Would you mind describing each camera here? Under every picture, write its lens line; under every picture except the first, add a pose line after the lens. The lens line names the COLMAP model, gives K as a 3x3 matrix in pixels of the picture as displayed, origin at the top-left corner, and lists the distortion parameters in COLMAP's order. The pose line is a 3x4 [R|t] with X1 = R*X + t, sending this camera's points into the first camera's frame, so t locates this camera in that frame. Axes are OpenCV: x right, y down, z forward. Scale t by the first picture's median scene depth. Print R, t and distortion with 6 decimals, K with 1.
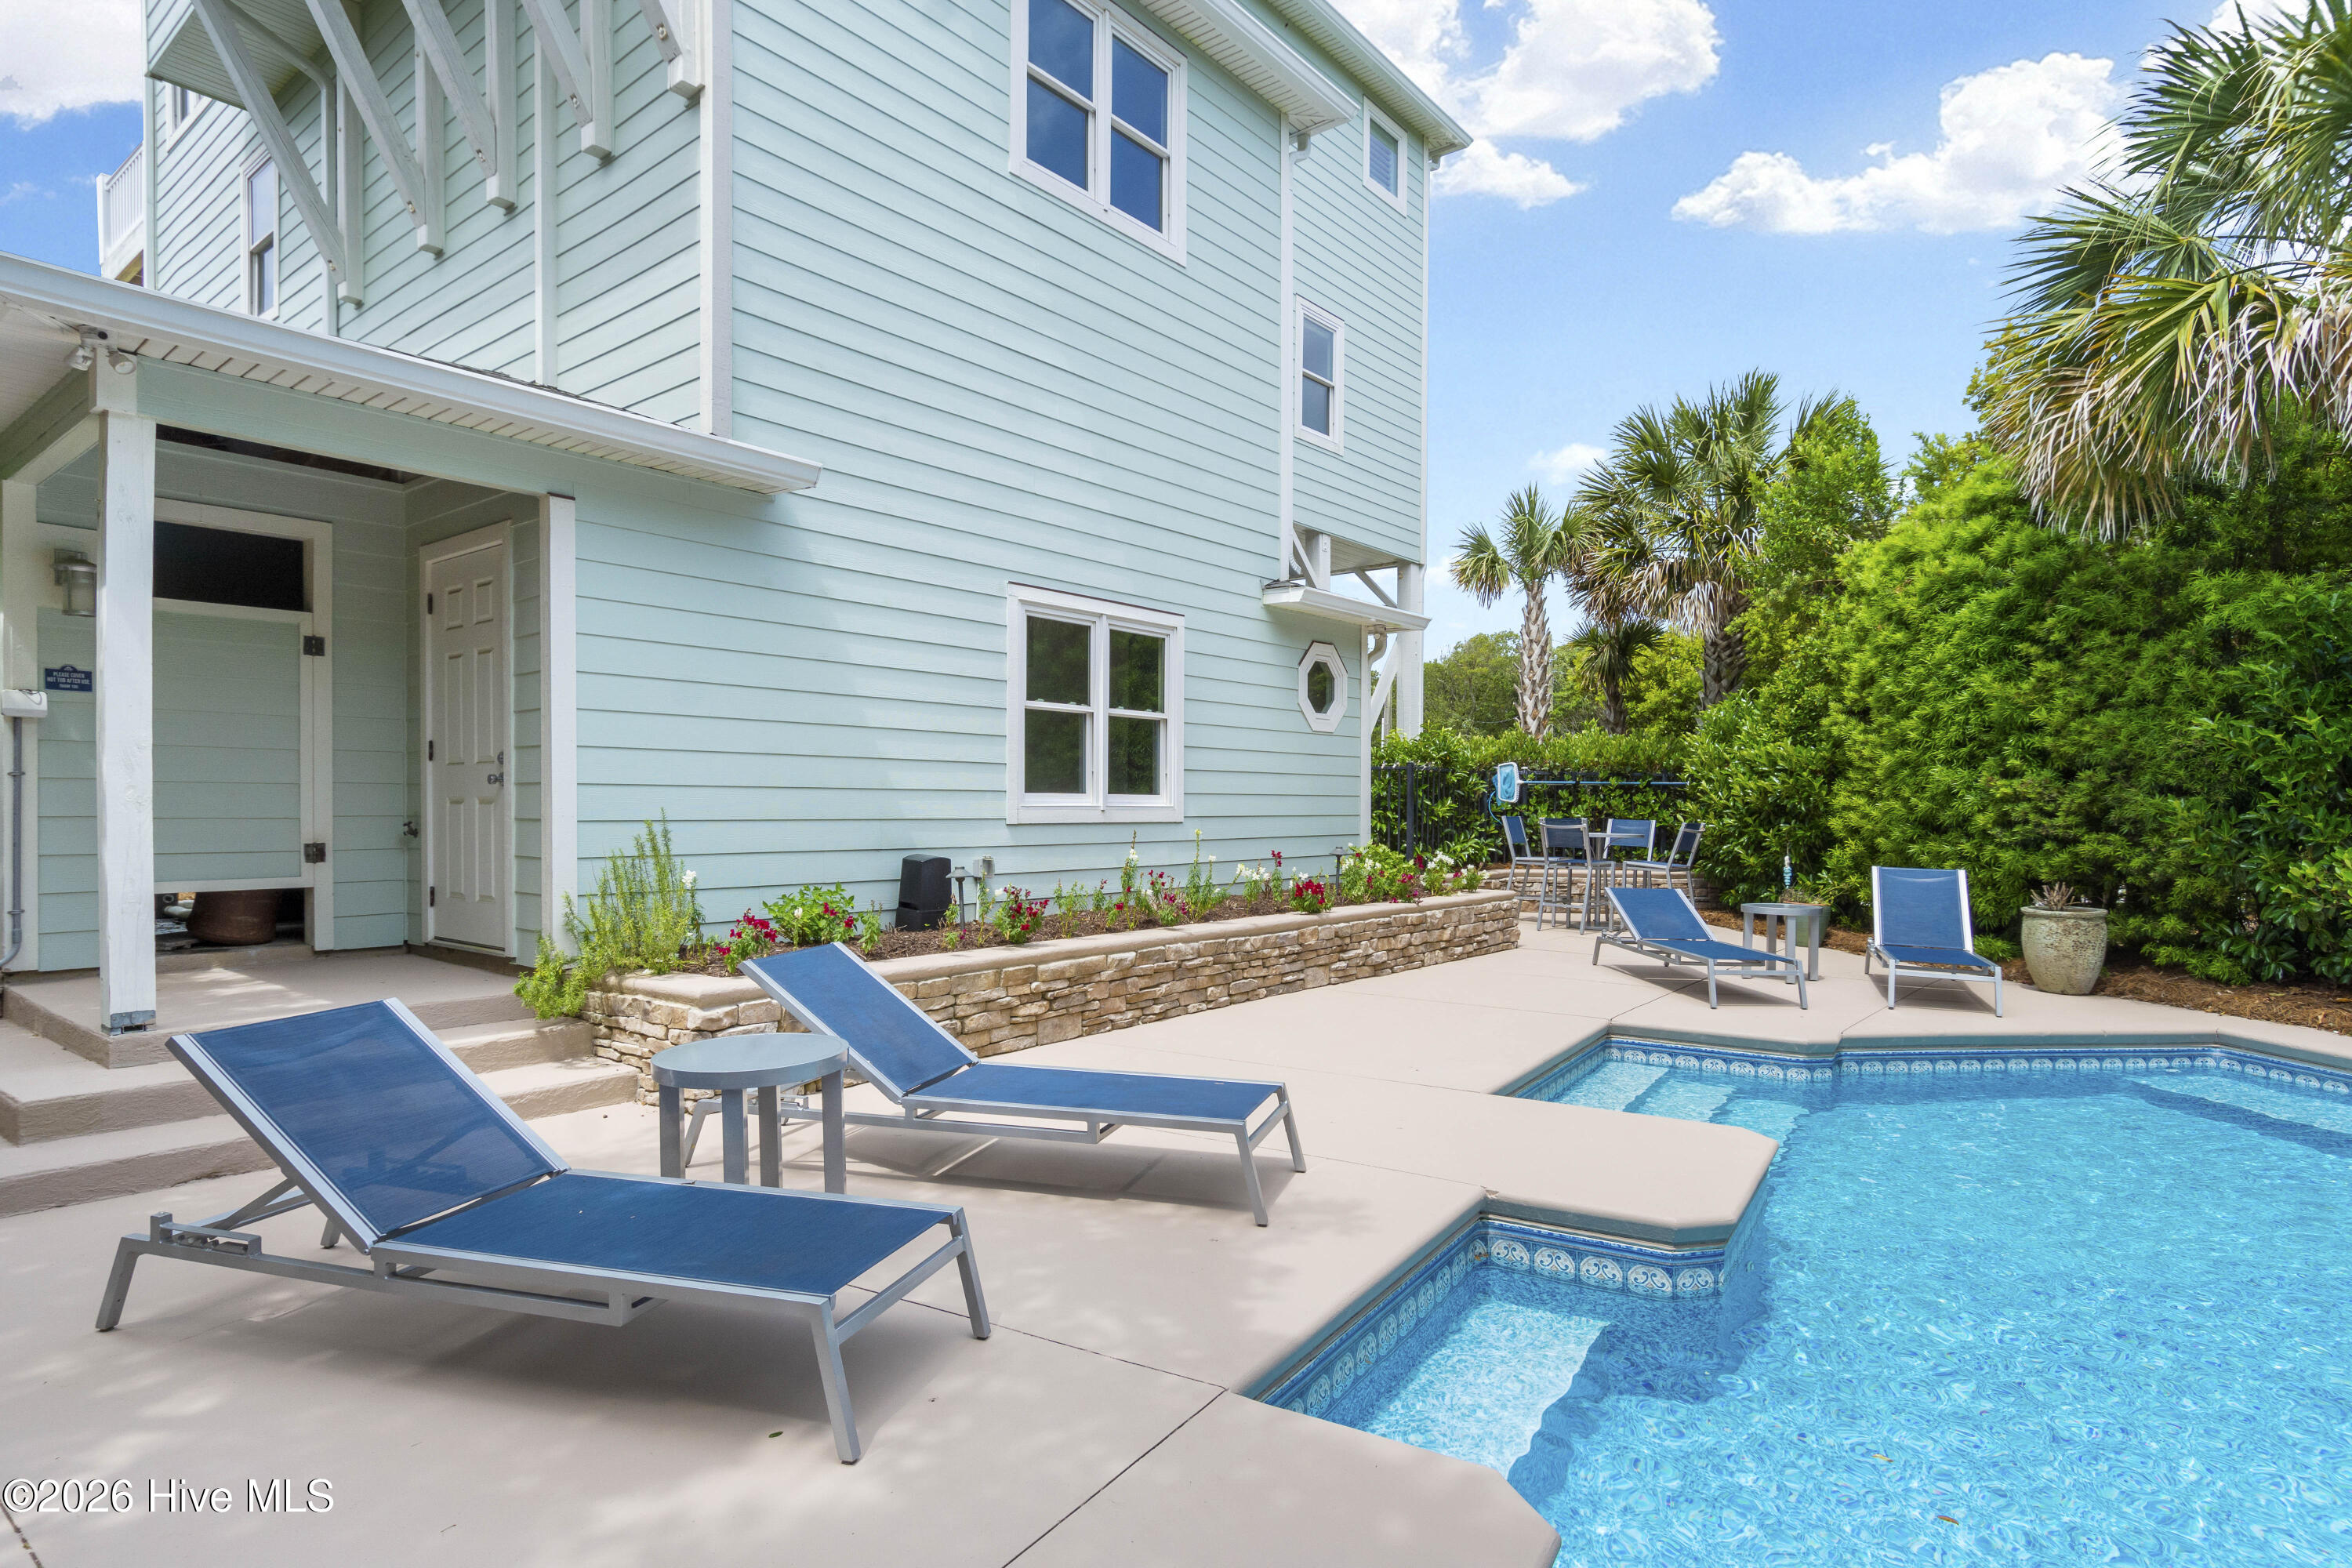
lens RADIAL K [[1259.7, 0, 1183.0], [0, 1259.7, 819.1], [0, 0, 1]] dist [0.003027, -0.001705]
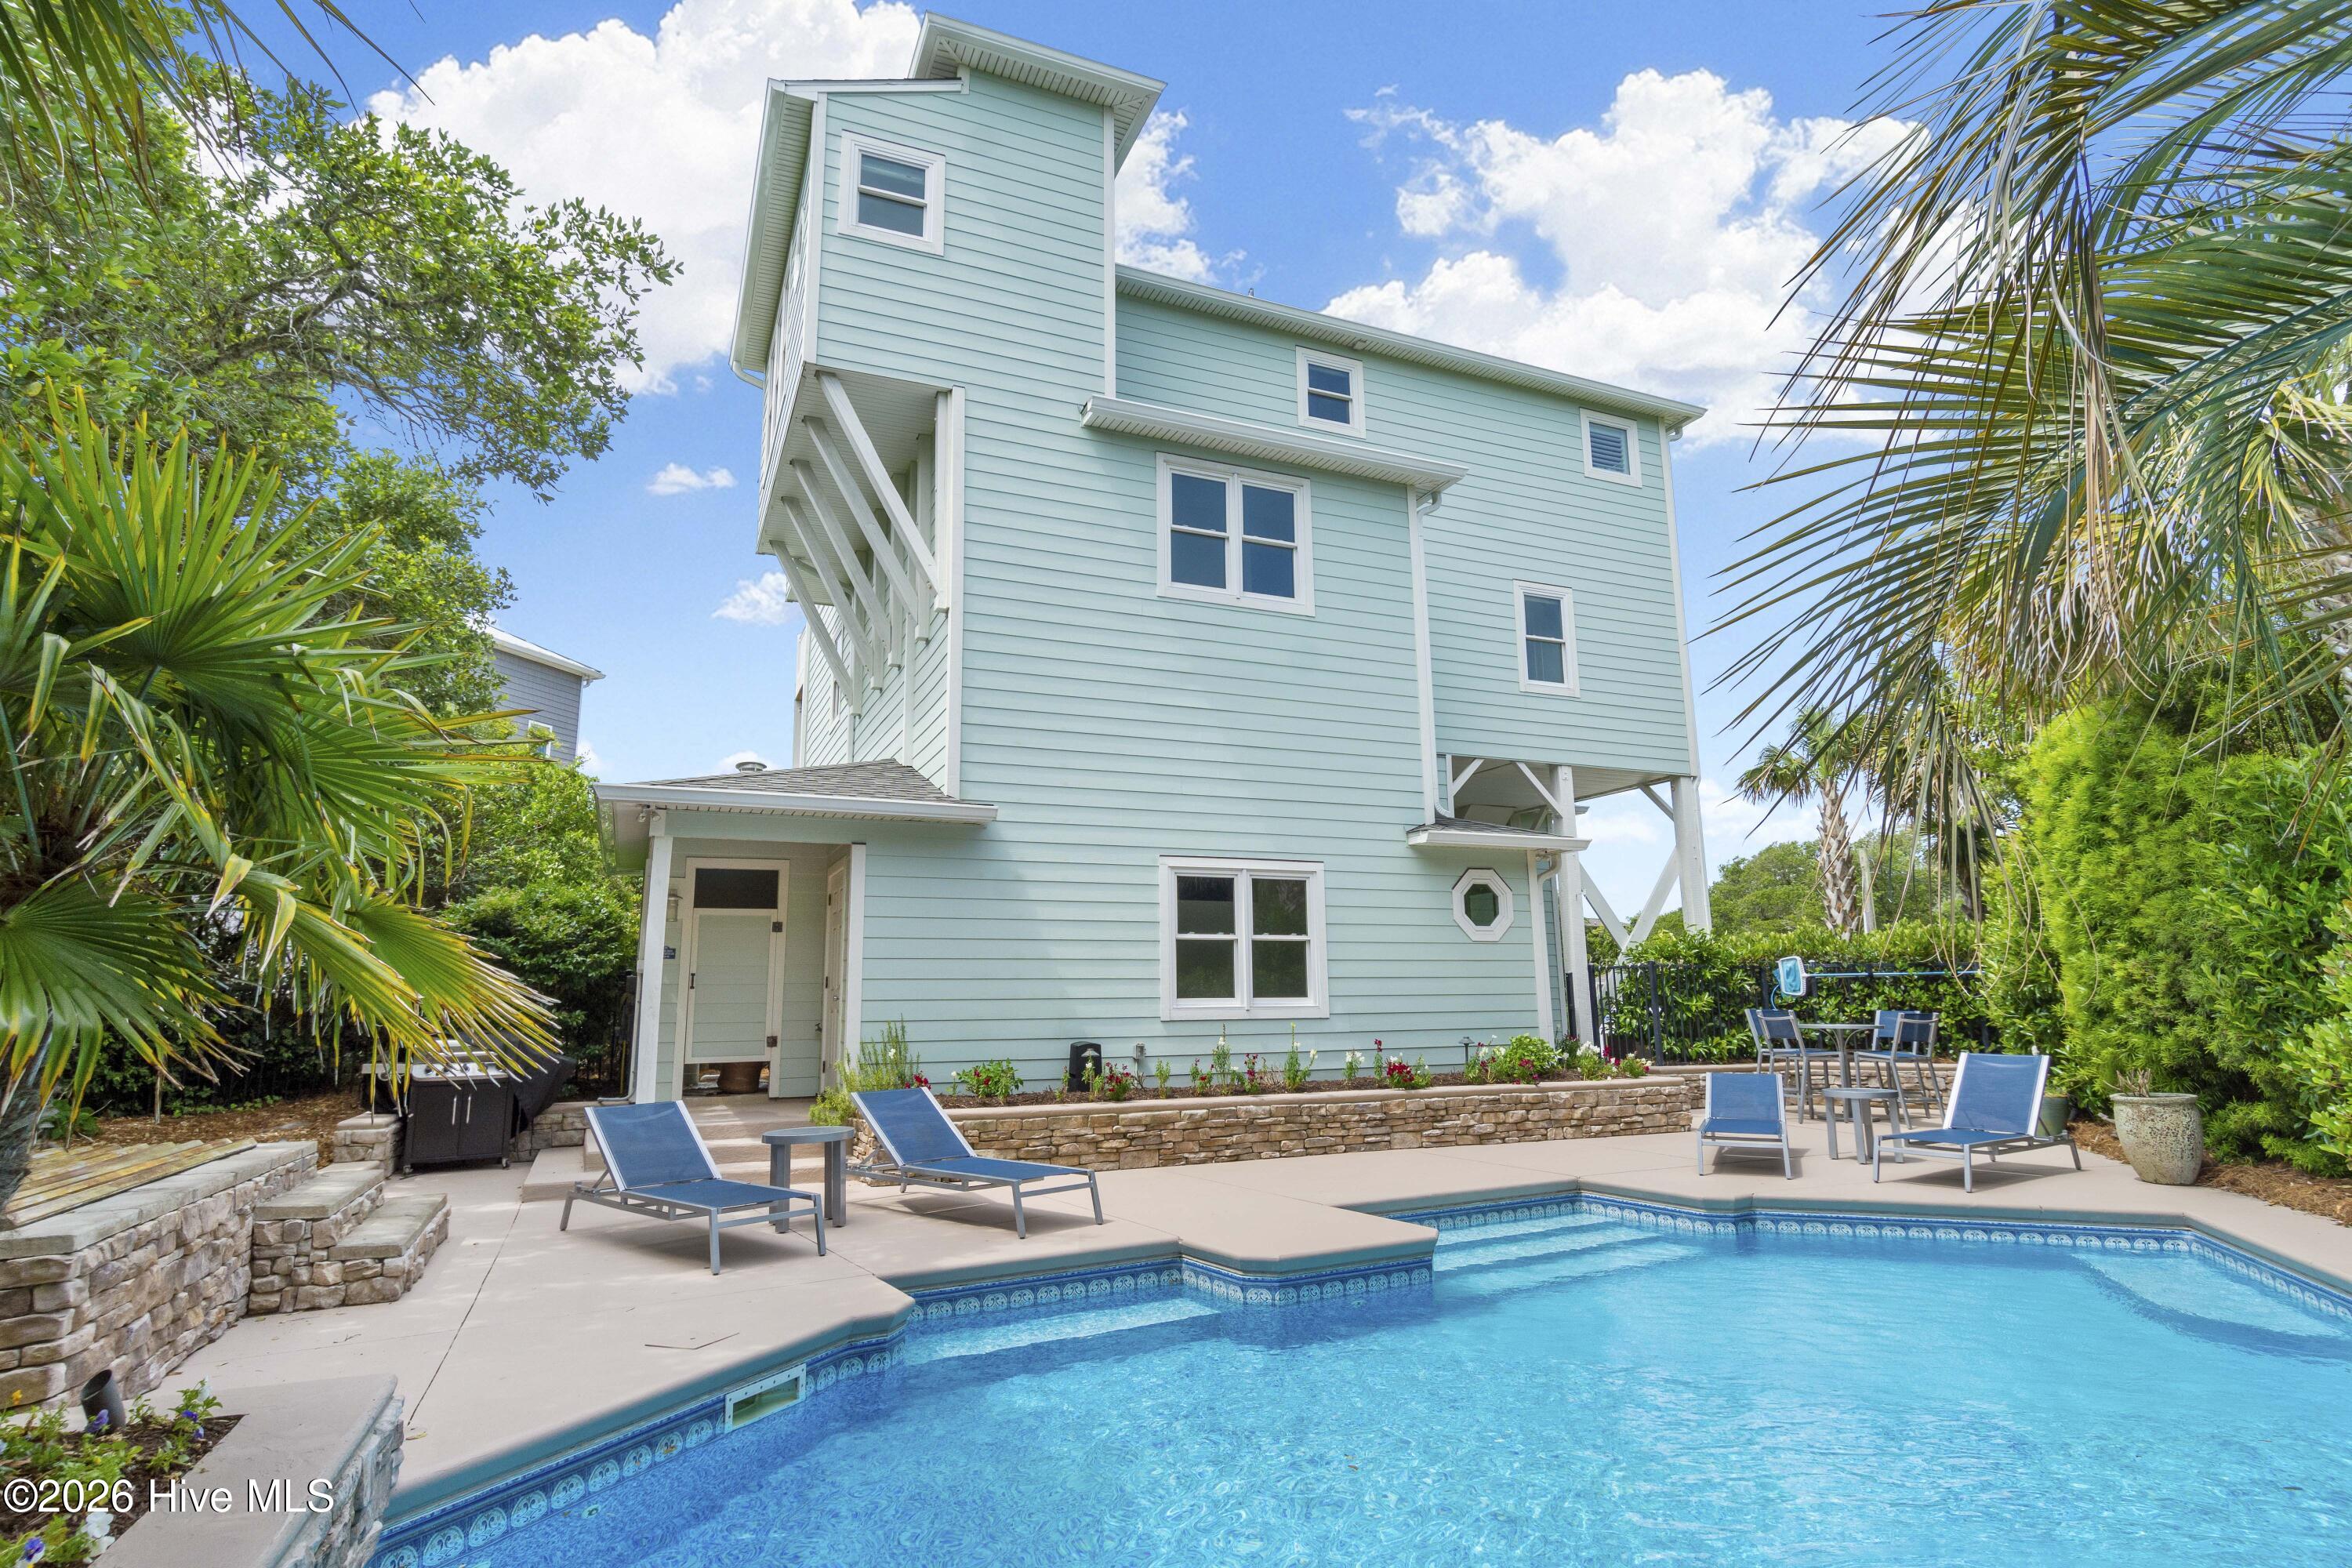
lens RADIAL K [[1231.8, 0, 1181.2], [0, 1231.8, 772.5], [0, 0, 1]] dist [0.010579, -0.009511]
pose [[0.887592, -0.103557, -0.448839, 0.482389], [0.012512, 0.979462, -0.201242, 0.008639], [0.460460, 0.173005, 0.870658, -0.244720]]
